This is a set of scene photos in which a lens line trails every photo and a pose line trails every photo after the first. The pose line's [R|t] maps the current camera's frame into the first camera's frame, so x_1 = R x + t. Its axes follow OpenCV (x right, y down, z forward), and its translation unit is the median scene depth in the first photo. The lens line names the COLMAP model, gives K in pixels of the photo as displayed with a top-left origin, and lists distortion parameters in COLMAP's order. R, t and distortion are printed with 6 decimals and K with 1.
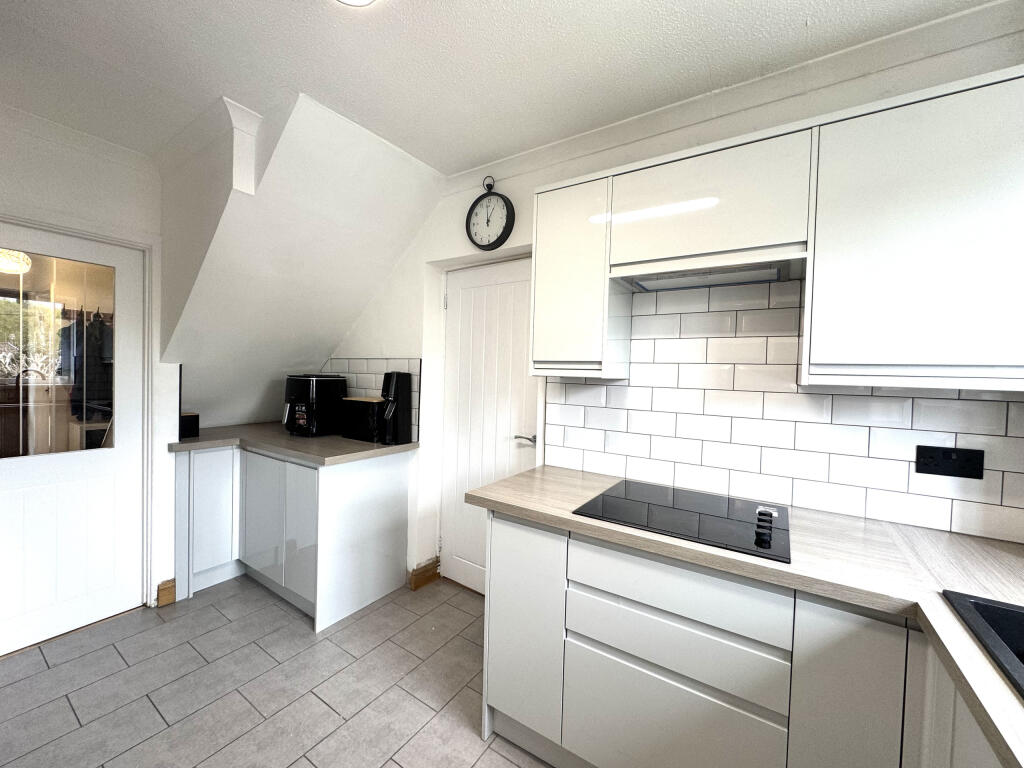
lens RADIAL K [[409.3, 0, 512.3], [0, 409.3, 382.0], [0, 0, 1]] dist [-0.002669, 0.000319]
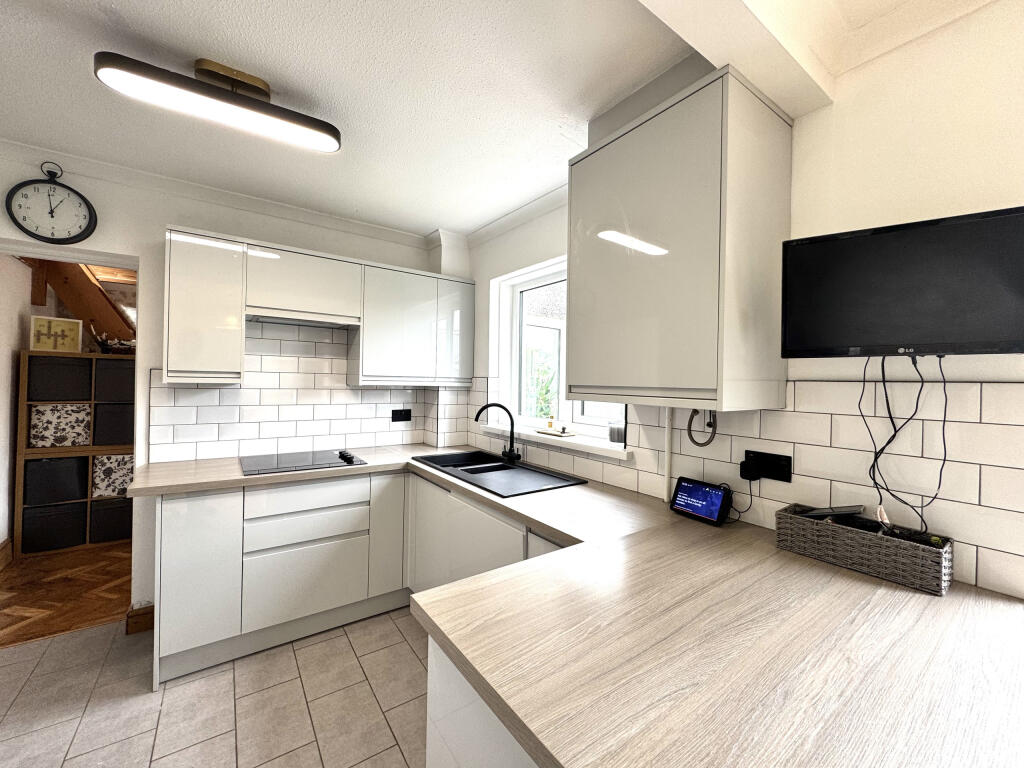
lens RADIAL K [[409.3, 0, 512.3], [0, 409.3, 382.0], [0, 0, 1]] dist [-0.002669, 0.000319]
pose [[0.361440, -0.023351, 0.932103, -0.780936], [0.009357, 0.999727, 0.021417, -0.038972], [-0.932348, 0.000981, 0.361560, -0.399700]]
